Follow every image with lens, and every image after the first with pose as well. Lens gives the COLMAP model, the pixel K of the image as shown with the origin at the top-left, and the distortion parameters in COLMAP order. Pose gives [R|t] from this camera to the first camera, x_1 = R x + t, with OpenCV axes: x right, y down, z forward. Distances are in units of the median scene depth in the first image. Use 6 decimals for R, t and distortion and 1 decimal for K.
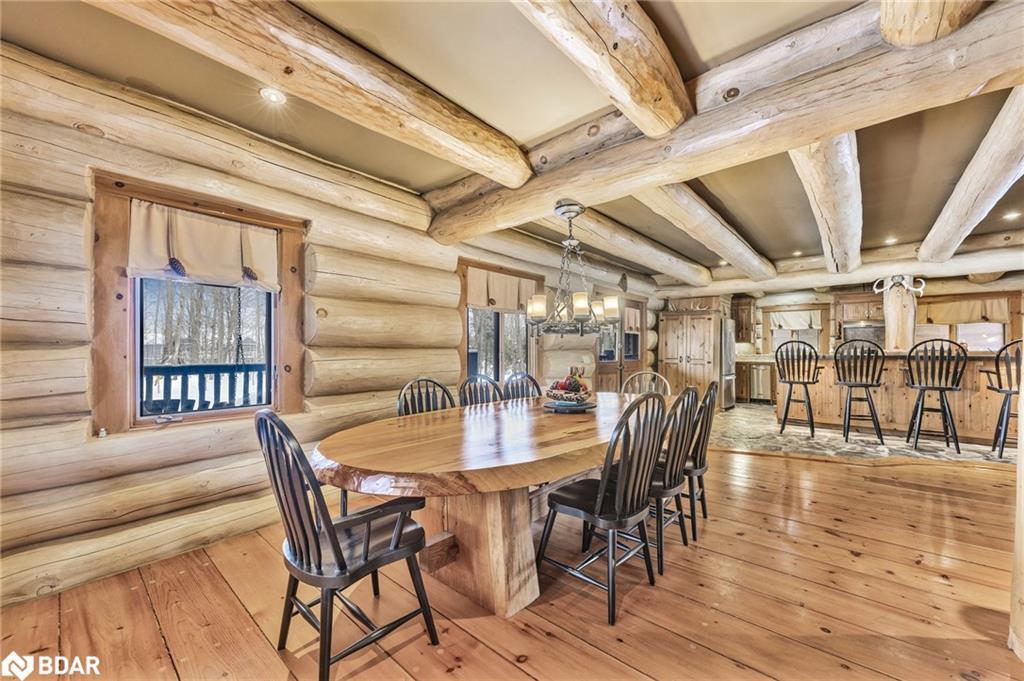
lens RADIAL K [[396.0, 0, 512.7], [0, 396.0, 350.5], [0, 0, 1]] dist [-0.001093, -0.000039]
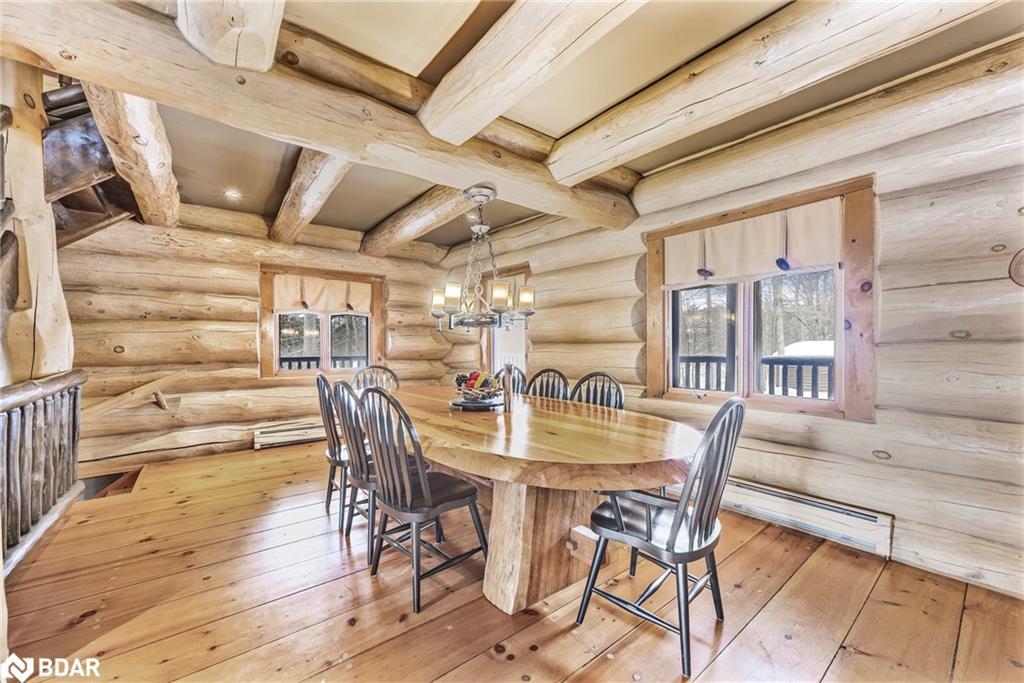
lens RADIAL K [[402.4, 0, 510.4], [0, 402.4, 347.5], [0, 0, 1]] dist [-0.000456, 0.000312]
pose [[-0.177574, 0.011193, -0.984044, 0.436160], [0.006190, 0.999928, 0.010257, -0.003049], [0.984088, -0.004270, -0.177631, 0.509647]]
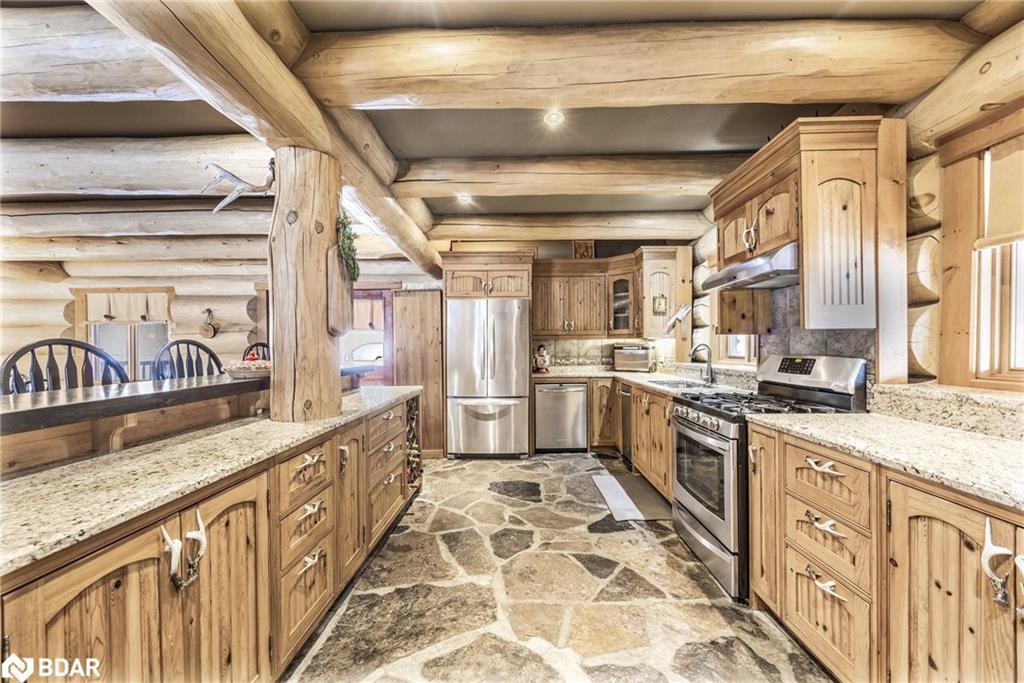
lens RADIAL K [[392.1, 0, 511.3], [0, 392.1, 348.5], [0, 0, 1]] dist [-0.000915, 0.000102]
pose [[0.650907, 0.003848, -0.759148, 1.109919], [0.006349, 0.999925, 0.010513, -0.017009], [0.759131, -0.011663, 0.650833, 0.742953]]
